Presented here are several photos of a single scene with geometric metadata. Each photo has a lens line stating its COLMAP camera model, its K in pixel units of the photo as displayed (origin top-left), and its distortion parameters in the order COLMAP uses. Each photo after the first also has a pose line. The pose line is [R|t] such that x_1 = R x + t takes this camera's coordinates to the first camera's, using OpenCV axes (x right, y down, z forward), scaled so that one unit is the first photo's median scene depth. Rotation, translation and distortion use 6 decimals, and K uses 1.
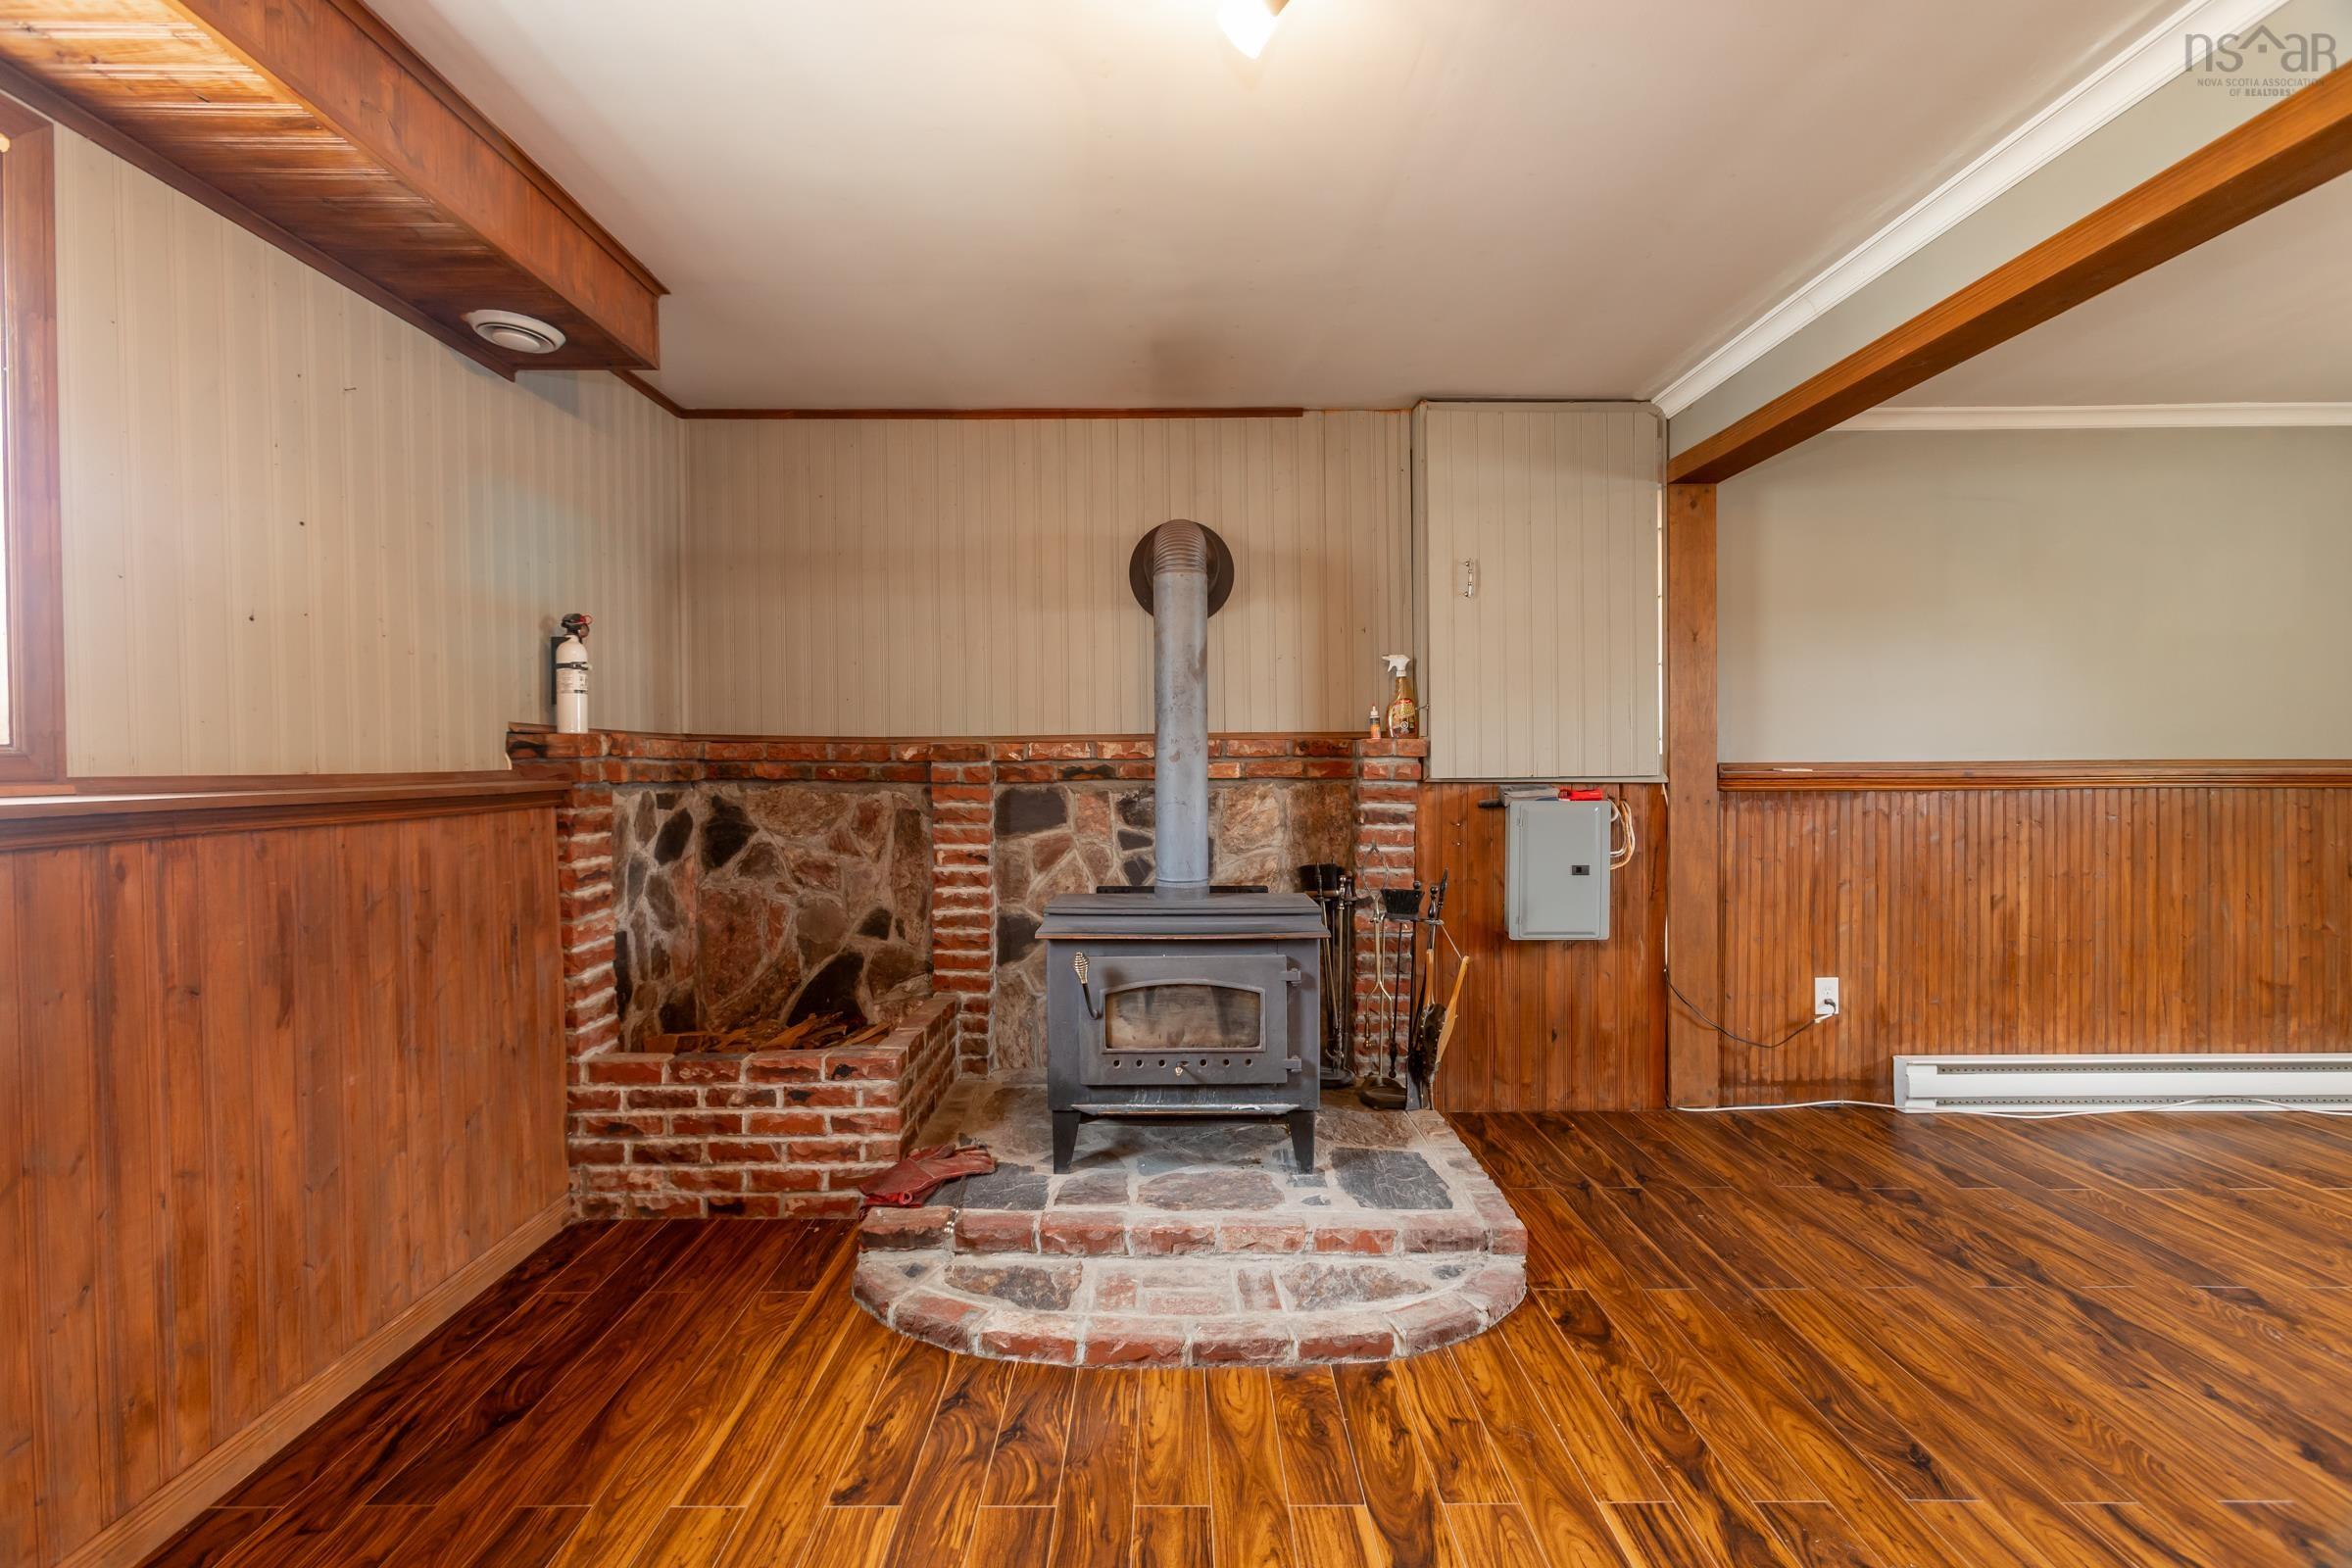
lens RADIAL K [[1045.7, 0, 1170.5], [0, 1045.7, 777.5], [0, 0, 1]] dist [-0.025925, 0.016344]
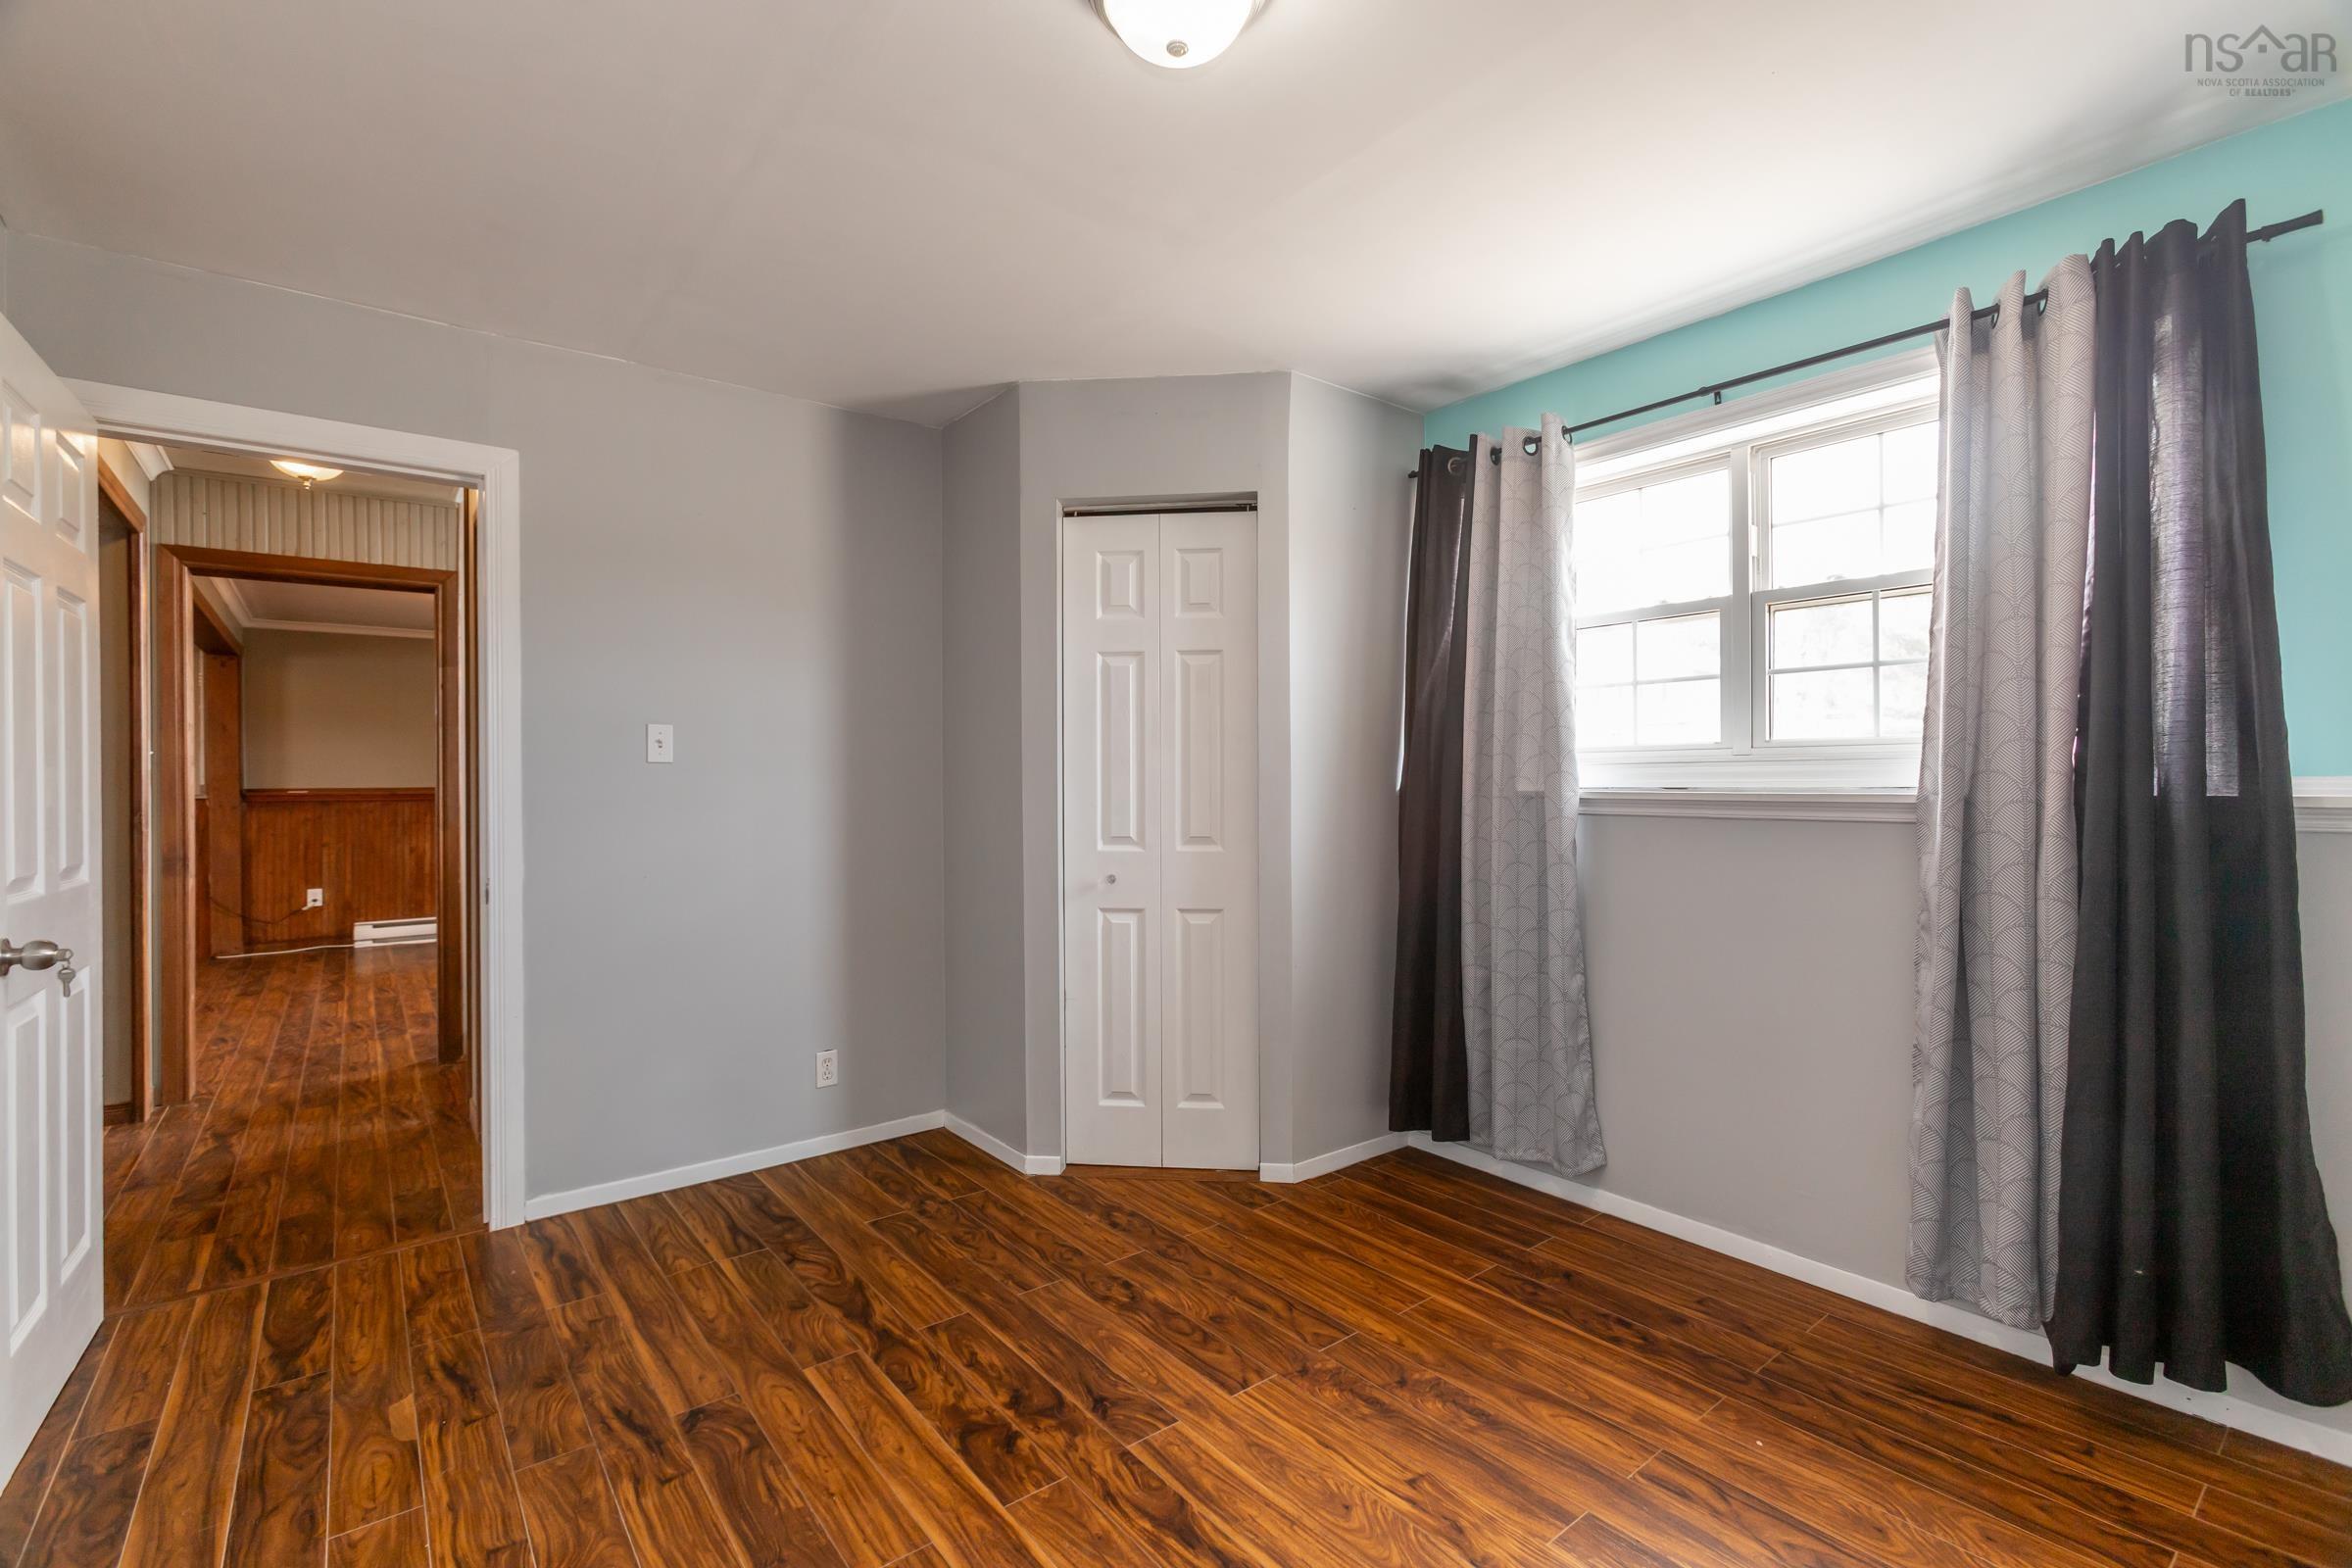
lens RADIAL K [[1045.7, 0, 1170.5], [0, 1045.7, 777.5], [0, 0, 1]] dist [-0.025925, 0.016344]
pose [[0.789021, 0.003134, 0.614358, 0.722962], [0.009306, 0.999811, -0.017053, 0.016503], [-0.614296, 0.019173, 0.788843, -1.791855]]
